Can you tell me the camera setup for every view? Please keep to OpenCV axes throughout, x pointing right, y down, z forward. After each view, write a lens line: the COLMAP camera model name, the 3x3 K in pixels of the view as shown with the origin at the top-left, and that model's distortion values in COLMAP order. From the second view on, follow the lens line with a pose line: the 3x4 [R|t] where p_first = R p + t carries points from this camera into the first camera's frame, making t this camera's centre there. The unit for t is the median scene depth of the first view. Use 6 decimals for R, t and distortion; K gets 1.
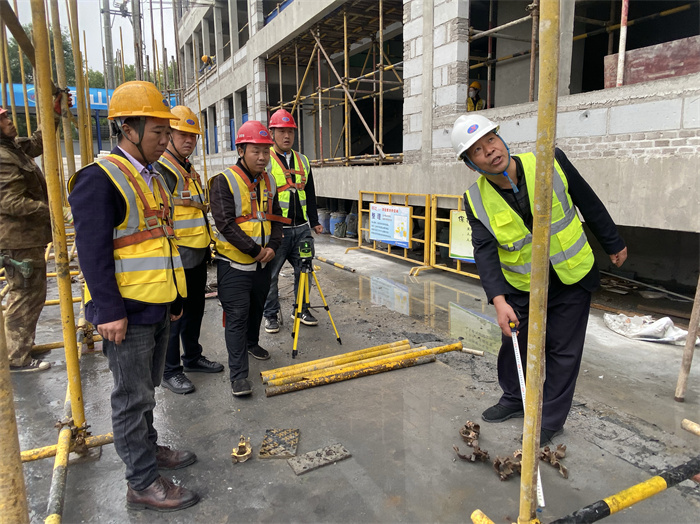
lens RADIAL K [[521.4, 0, 350.2], [0, 521.4, 258.2], [0, 0, 1]] dist [0.042939, -0.049477]
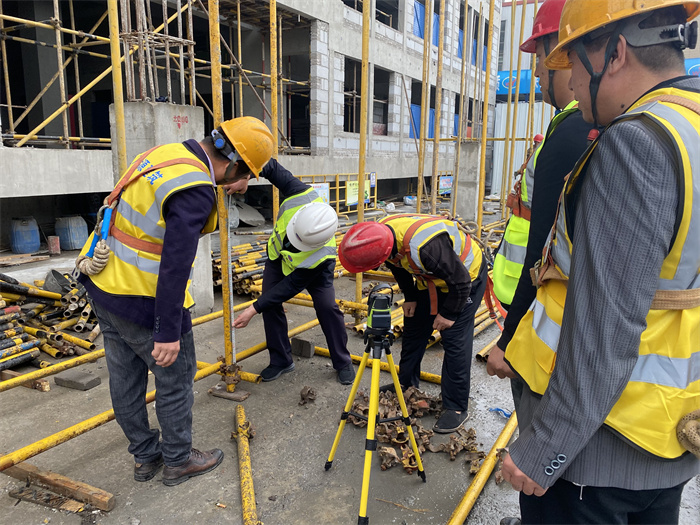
lens RADIAL K [[537.7, 0, 347.7], [0, 537.7, 261.1], [0, 0, 1]] dist [0.024456, -0.004262]
pose [[-0.564050, -0.144802, 0.812946, -1.502476], [0.131496, 0.956190, 0.261553, -0.336609], [-0.815203, 0.254428, -0.520298, 2.150871]]
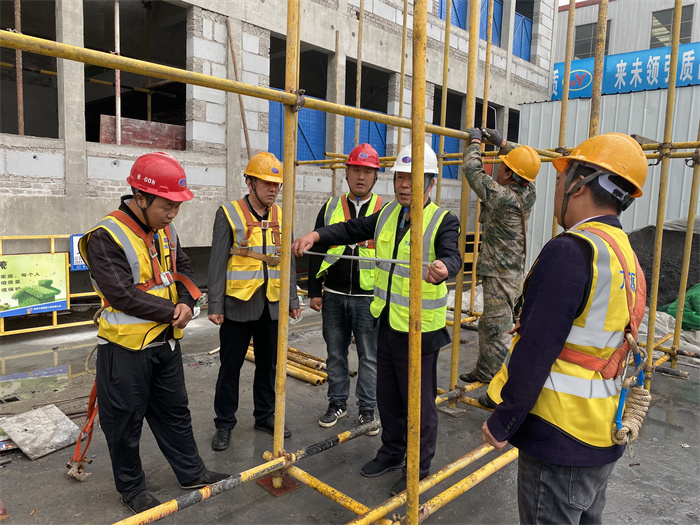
lens RADIAL K [[537.7, 0, 347.7], [0, 537.7, 261.1], [0, 0, 1]] dist [0.024456, -0.004262]
pose [[-0.346442, -0.109267, 0.931686, -0.722863], [0.113880, 0.980948, 0.157391, -0.143034], [-0.931133, 0.160627, -0.327398, 0.730798]]
